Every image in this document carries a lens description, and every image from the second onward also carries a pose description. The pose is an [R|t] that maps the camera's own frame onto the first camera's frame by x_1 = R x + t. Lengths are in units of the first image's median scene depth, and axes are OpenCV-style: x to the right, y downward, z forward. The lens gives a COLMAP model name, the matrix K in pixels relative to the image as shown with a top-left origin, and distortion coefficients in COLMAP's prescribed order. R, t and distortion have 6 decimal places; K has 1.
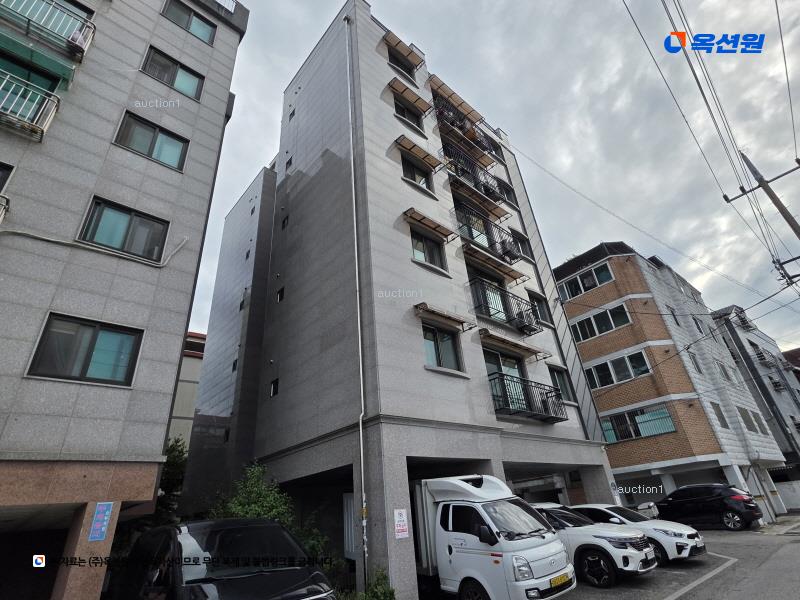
lens RADIAL K [[412.5, 0, 399.6], [0, 412.5, 302.7], [0, 0, 1]] dist [0.006490, 0.000654]
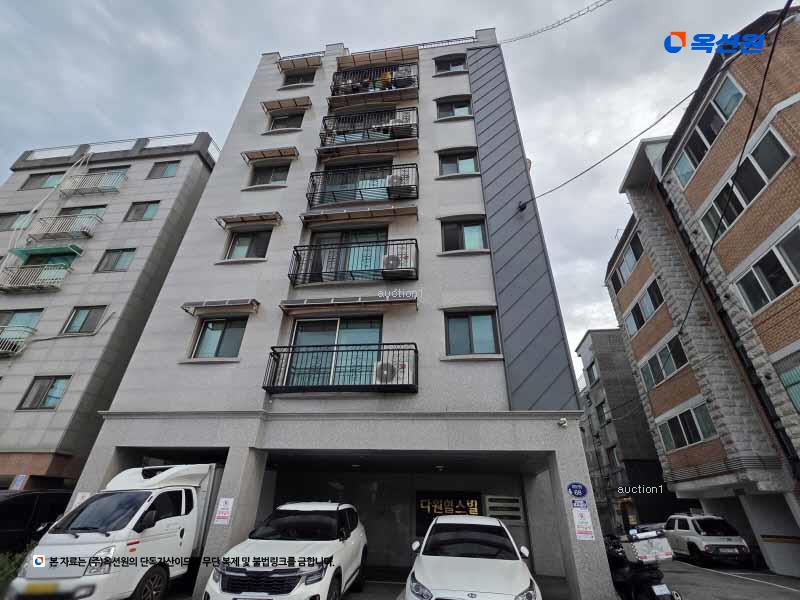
lens RADIAL K [[364.1, 0, 400.0], [0, 364.1, 300.0], [0, 0, 1]] dist [0.001497, 0.000285]
pose [[0.639749, -0.299416, -0.707864, 1.084984], [0.286094, 0.947584, -0.142249, 0.288900], [0.713352, -0.111512, 0.691877, 0.737286]]
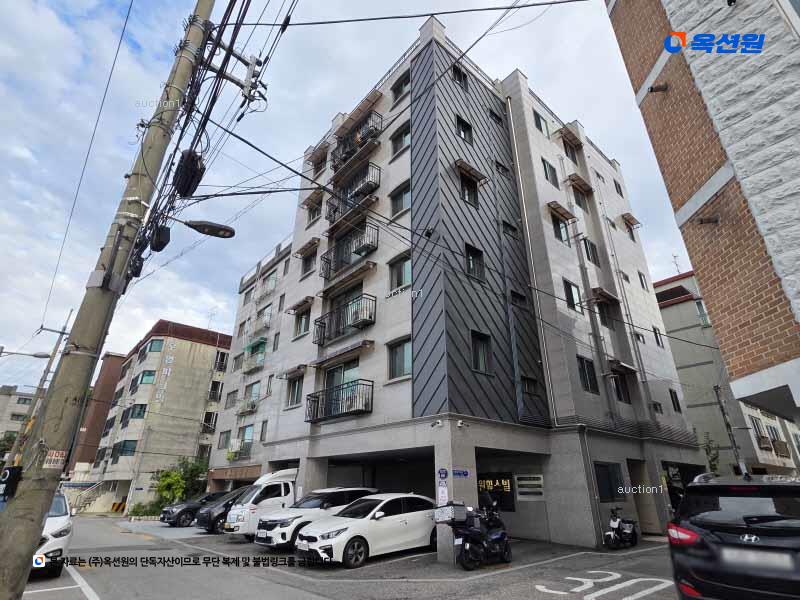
lens RADIAL K [[412.5, 0, 399.6], [0, 412.5, 302.7], [0, 0, 1]] dist [0.006490, 0.000654]
pose [[-0.025677, -0.332046, -0.942914, 1.799780], [0.466395, 0.830299, -0.305089, 0.524860], [0.884204, -0.447604, 0.133545, 1.342176]]
